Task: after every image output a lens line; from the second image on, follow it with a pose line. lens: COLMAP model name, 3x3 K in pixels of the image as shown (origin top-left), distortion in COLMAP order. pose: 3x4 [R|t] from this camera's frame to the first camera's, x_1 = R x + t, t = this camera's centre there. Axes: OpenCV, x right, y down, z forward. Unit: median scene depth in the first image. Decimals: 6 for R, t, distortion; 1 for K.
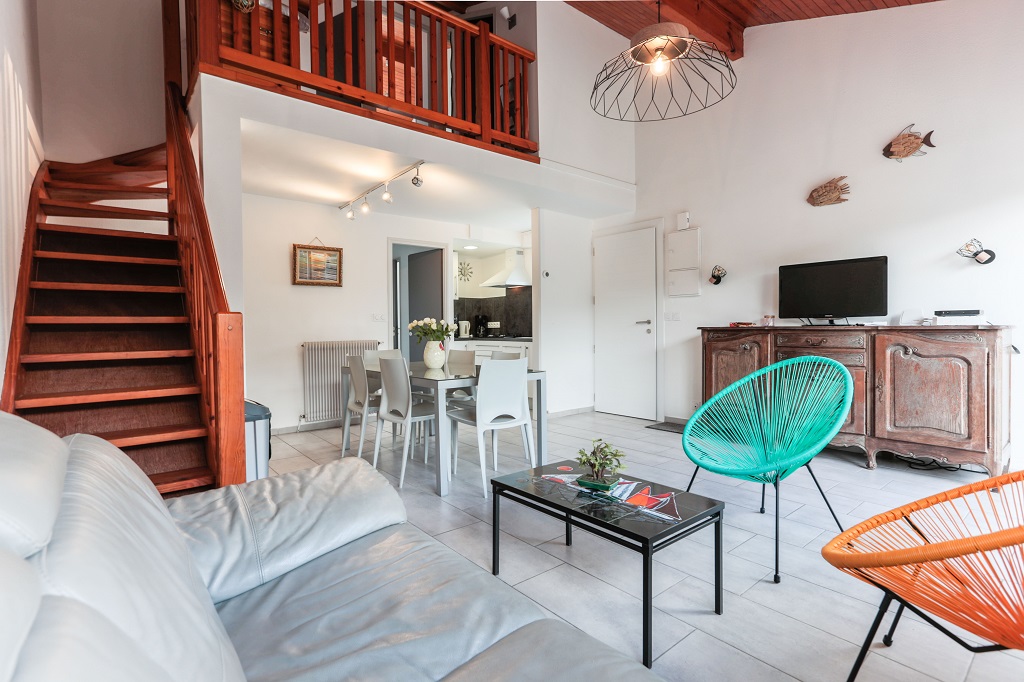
lens RADIAL K [[492.7, 0, 515.2], [0, 492.7, 338.0], [0, 0, 1]] dist [-0.003502, 0.000133]
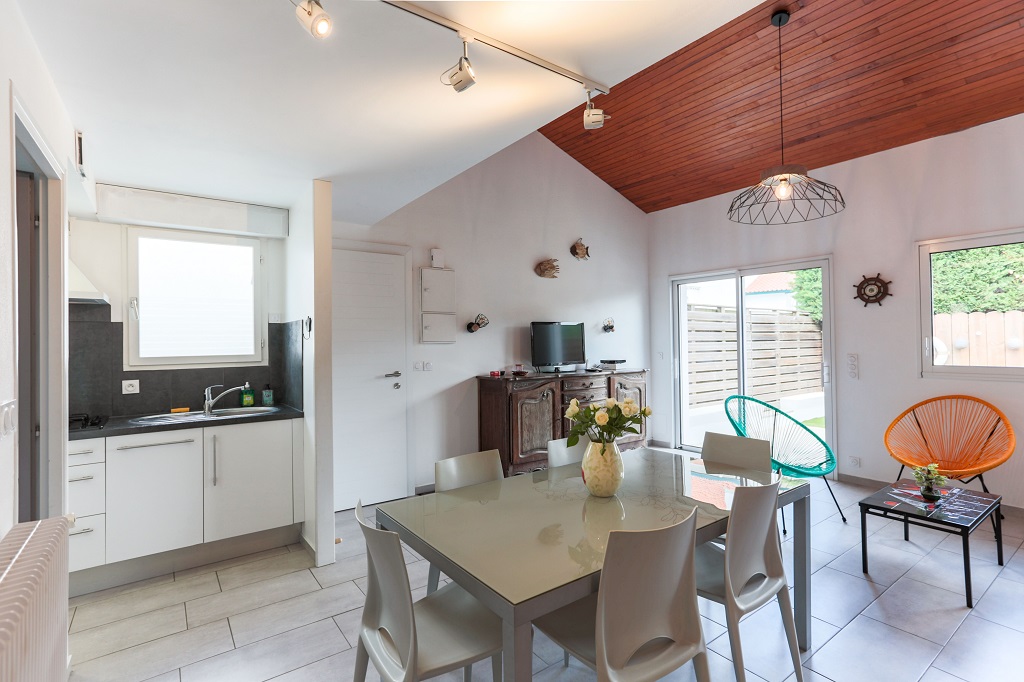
lens RADIAL K [[492.7, 0, 515.9], [0, 492.7, 337.7], [0, 0, 1]] dist [-0.003502, 0.000133]
pose [[0.056030, 0.010276, 0.998376, -0.619604], [0.030471, 0.999464, -0.011998, -0.093199], [-0.997964, 0.031094, 0.055687, 0.948558]]
